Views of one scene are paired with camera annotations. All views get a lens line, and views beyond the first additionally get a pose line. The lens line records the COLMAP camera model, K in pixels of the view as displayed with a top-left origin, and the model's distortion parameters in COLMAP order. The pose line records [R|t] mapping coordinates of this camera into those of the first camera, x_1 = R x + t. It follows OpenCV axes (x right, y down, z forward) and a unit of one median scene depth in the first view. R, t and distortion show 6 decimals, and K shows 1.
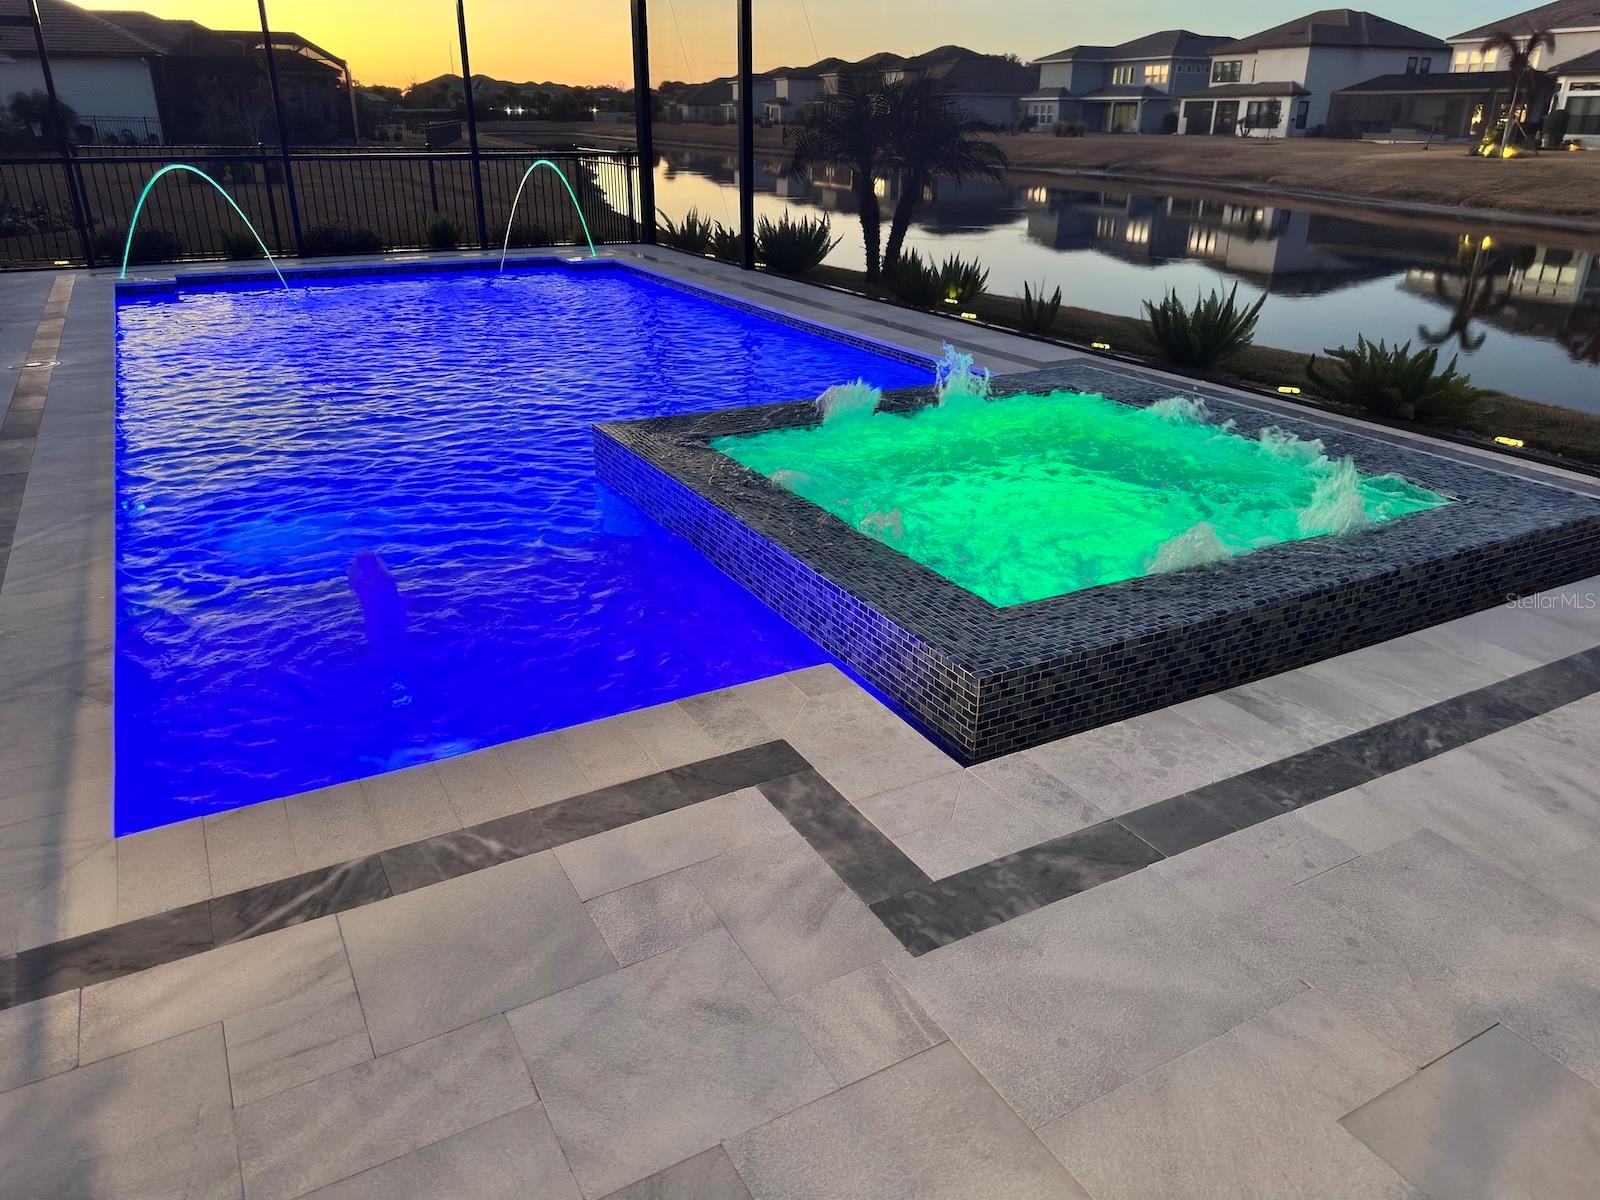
lens RADIAL K [[1126.5, 0, 801.1], [0, 1126.5, 603.6], [0, 0, 1]] dist [0.030735, -0.037398]
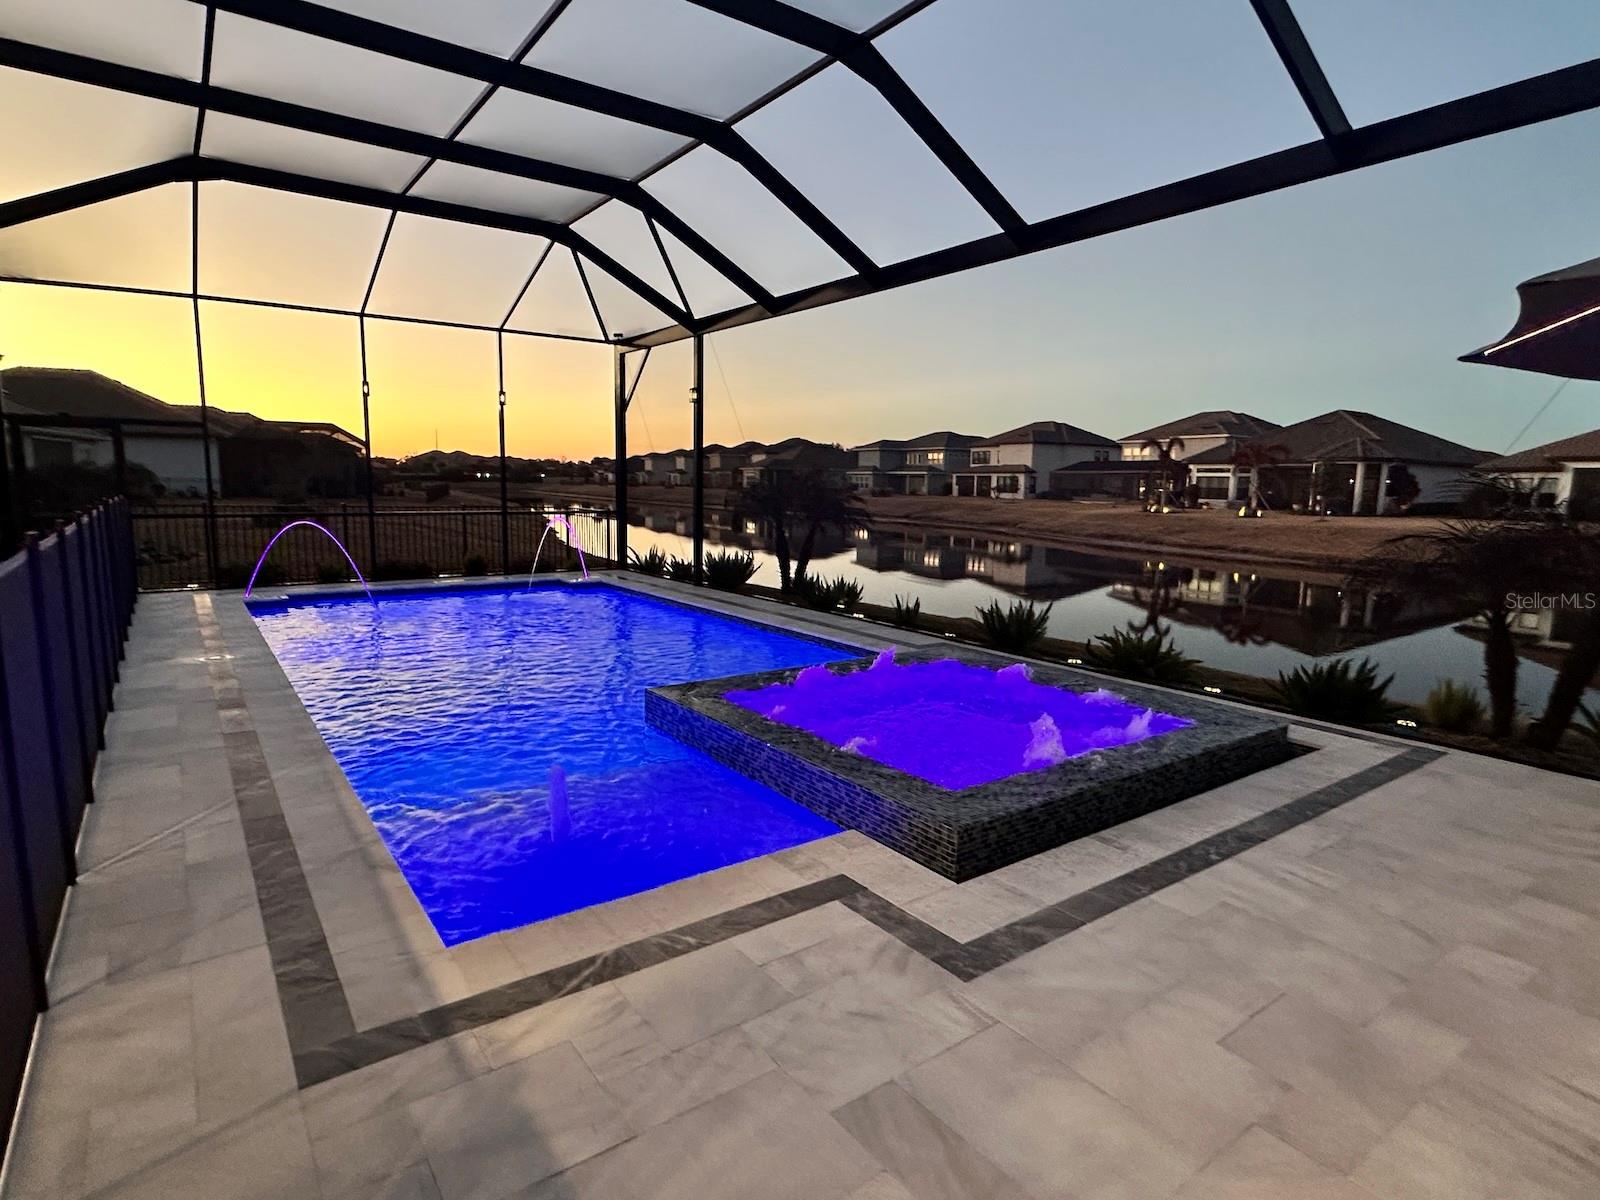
lens RADIAL K [[856.6, 0, 801.7], [0, 856.6, 605.9], [0, 0, 1]] dist [-0.011432, -0.002109]
pose [[0.991882, -0.007373, 0.126944, -0.068381], [0.039997, 0.965735, -0.256431, 0.018808], [-0.120704, 0.259427, 0.958190, -0.080093]]
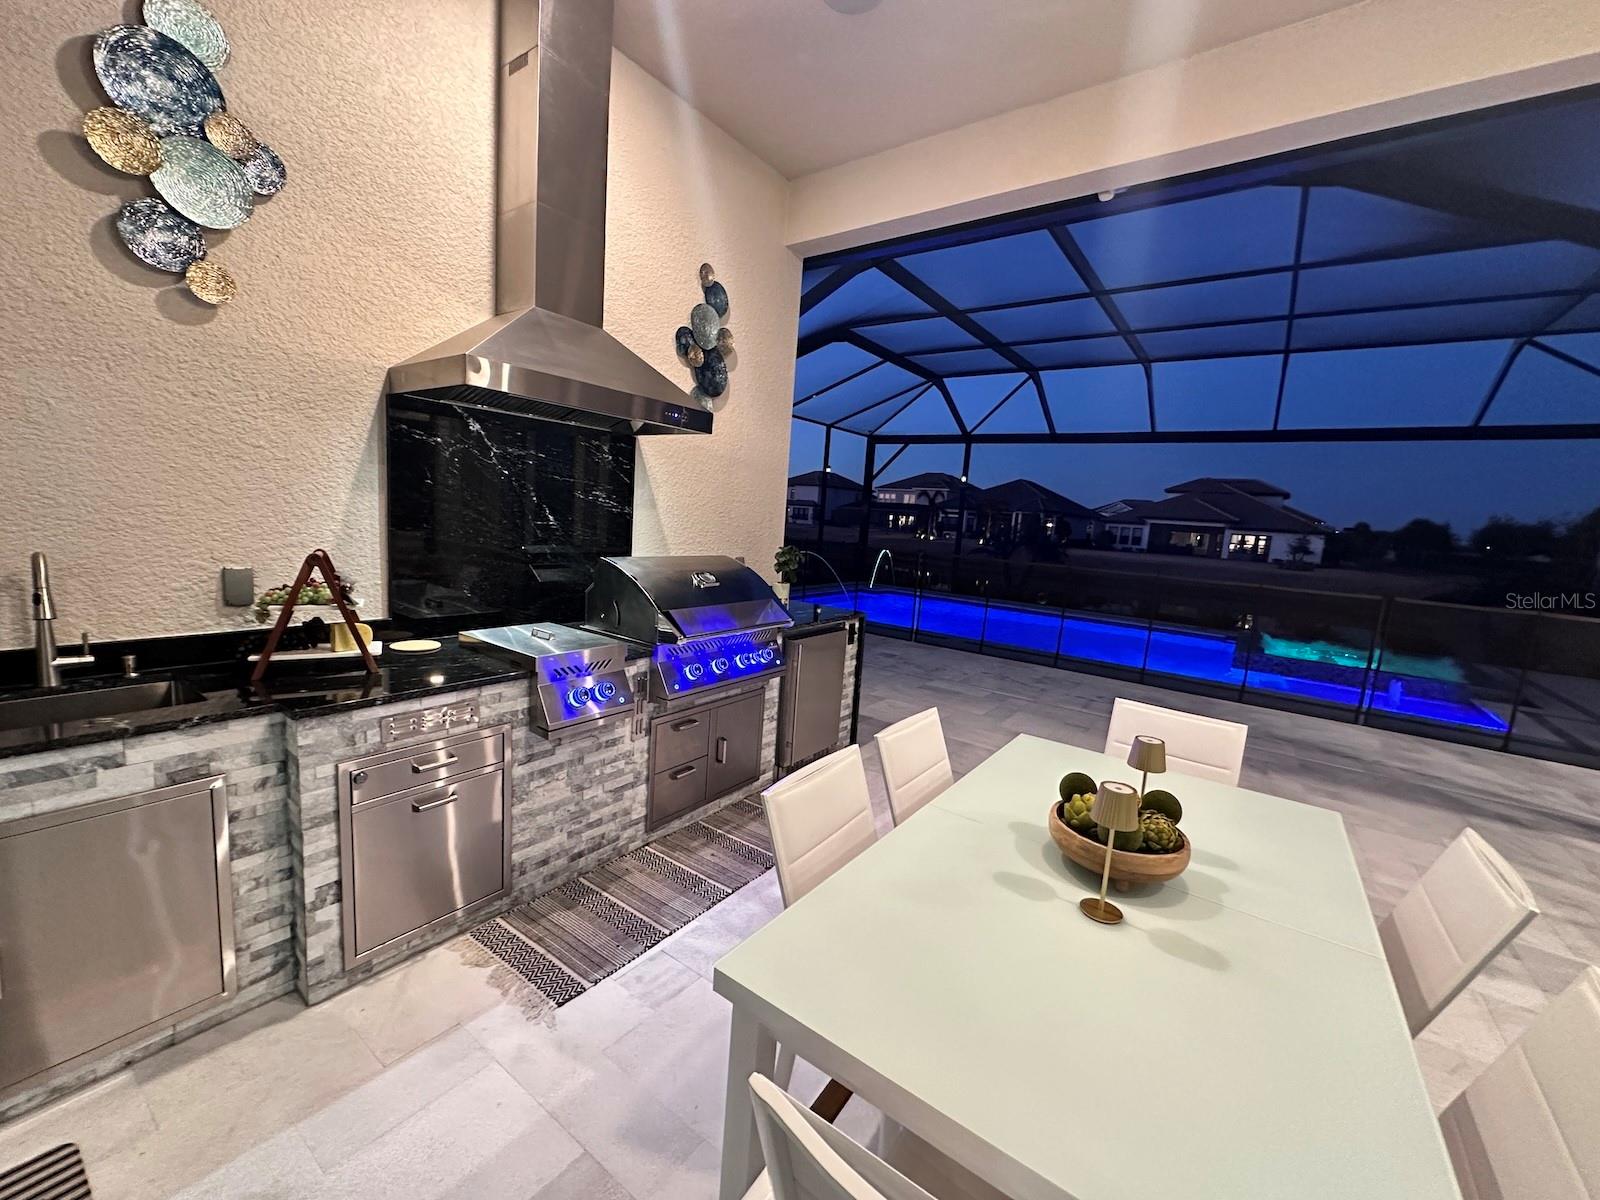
lens RADIAL K [[639.8, 0, 800.4], [0, 639.8, 600.3], [0, 0, 1]] dist [-0.002887, 0.000730]
pose [[0.907145, 0.003100, 0.420808, -1.058259], [0.104347, 0.967087, -0.232067, 0.038065], [-0.407677, 0.254428, 0.876964, -0.100464]]
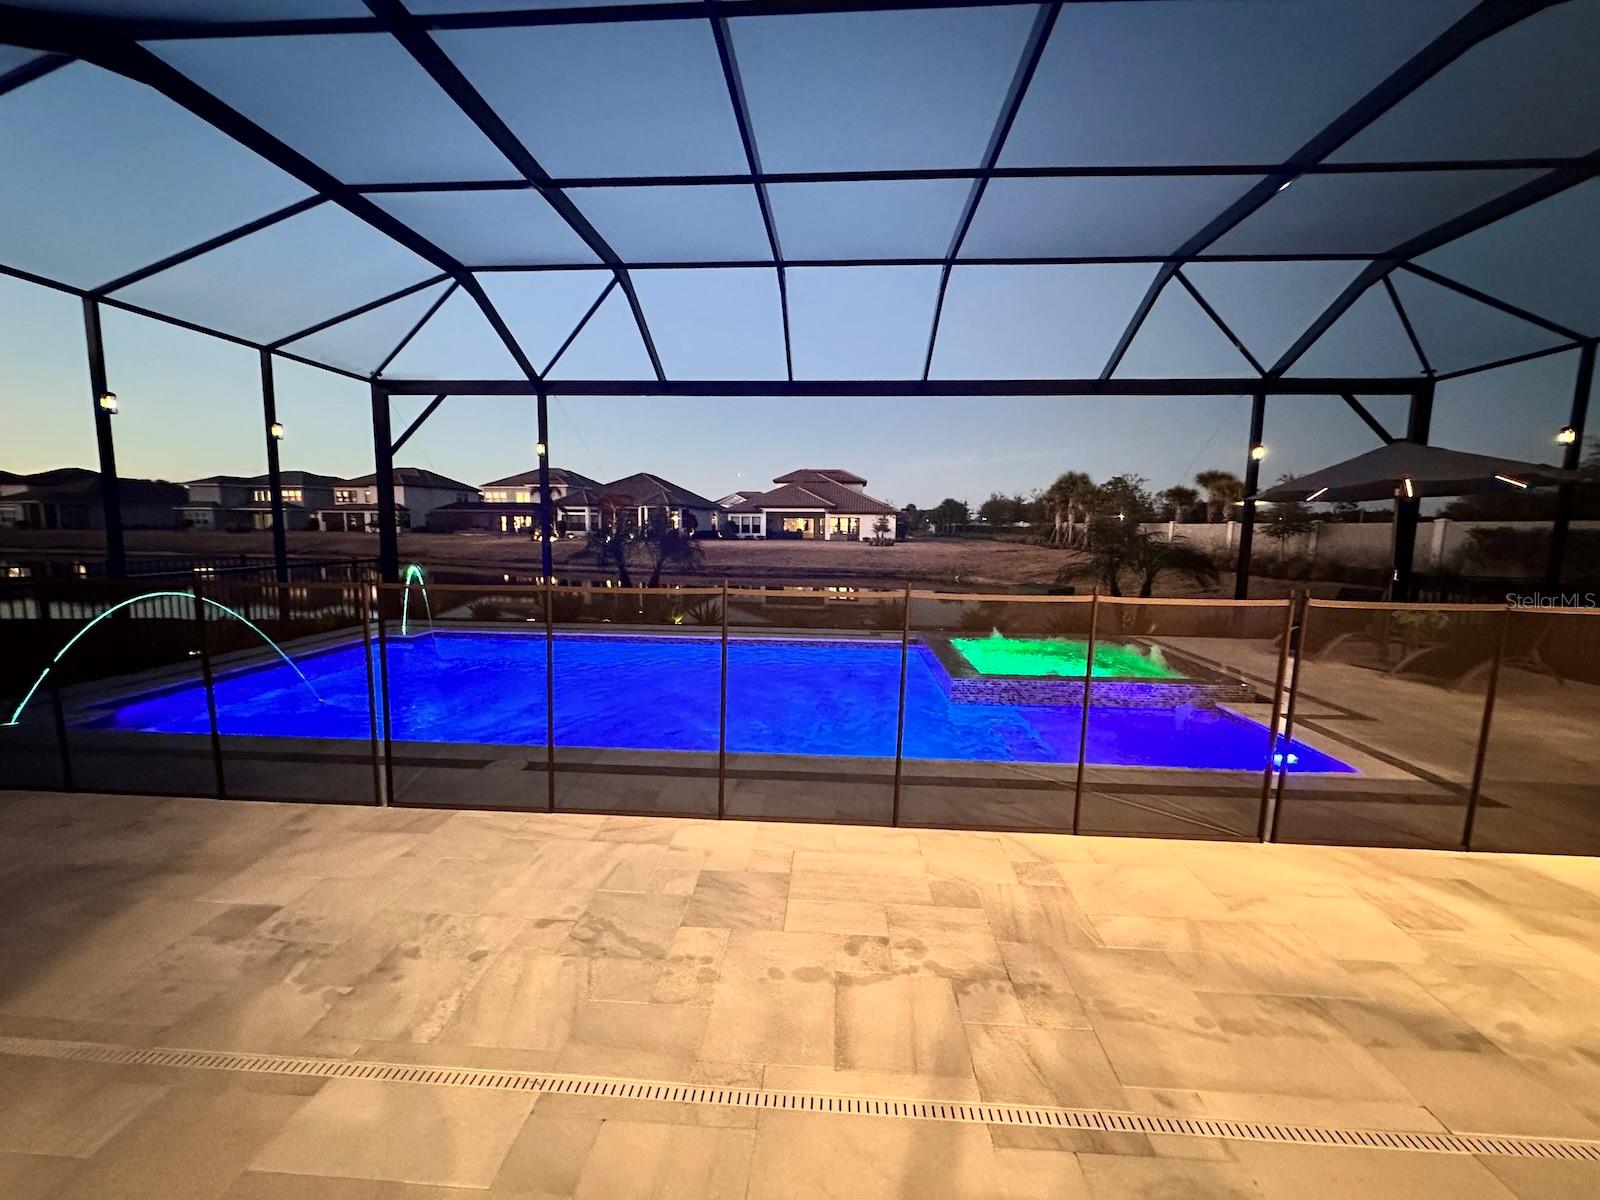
lens RADIAL K [[639.8, 0, 803.0], [0, 639.8, 596.4], [0, 0, 1]] dist [-0.002887, 0.000730]
pose [[0.546097, -0.086626, 0.833231, -0.644909], [0.322043, 0.939915, -0.113349, -0.111239], [-0.773347, 0.330236, 0.541182, 0.266008]]
